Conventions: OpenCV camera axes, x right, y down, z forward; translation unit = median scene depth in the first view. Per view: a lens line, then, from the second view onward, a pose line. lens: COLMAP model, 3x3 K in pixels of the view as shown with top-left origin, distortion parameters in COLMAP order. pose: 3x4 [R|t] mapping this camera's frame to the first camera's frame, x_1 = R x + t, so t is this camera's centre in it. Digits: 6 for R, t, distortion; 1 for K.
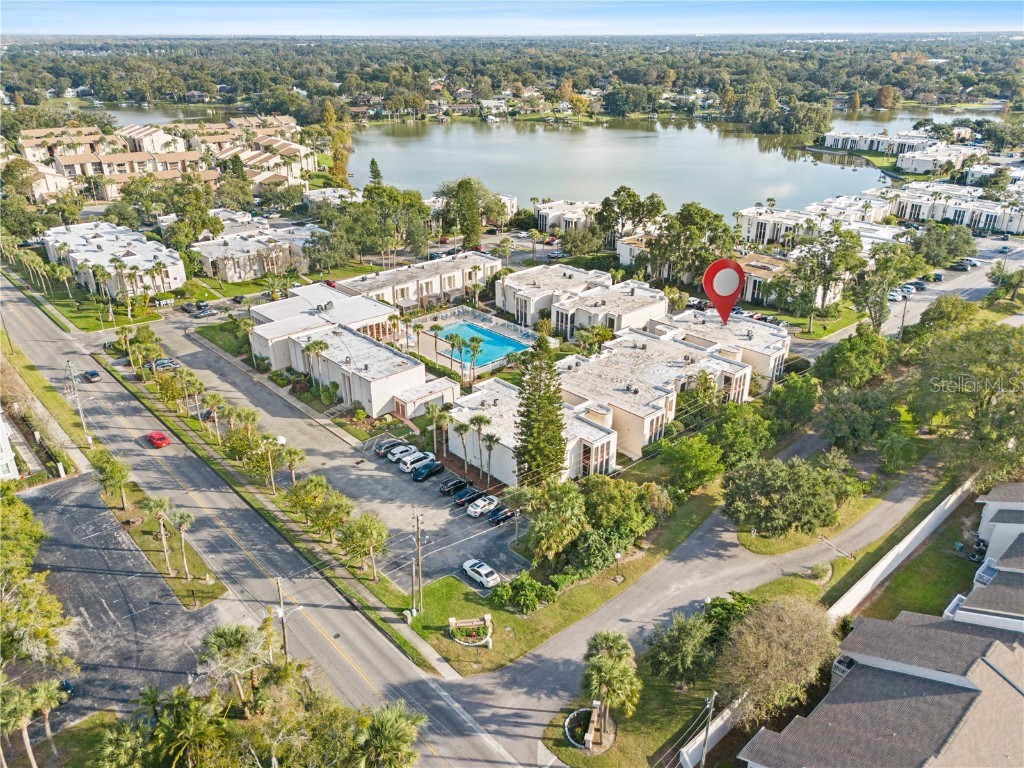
lens RADIAL K [[746.8, 0, 512.0], [0, 746.8, 384.0], [0, 0, 1]] dist [0.053524, -0.044971]
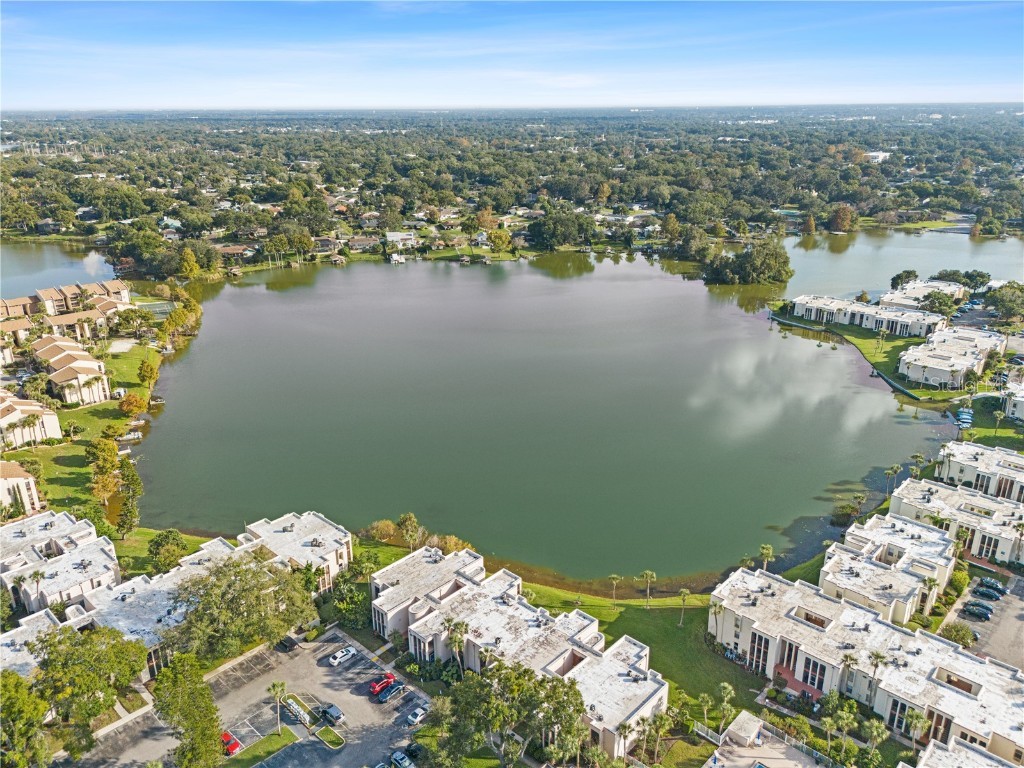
lens RADIAL K [[746.8, 0, 512.0], [0, 746.8, 384.0], [0, 0, 1]] dist [0.053524, -0.044971]
pose [[0.997522, -0.030284, 0.063502, 0.042384], [0.035323, 0.996185, -0.079797, -0.132223], [-0.060843, 0.081843, 0.994786, 0.158023]]
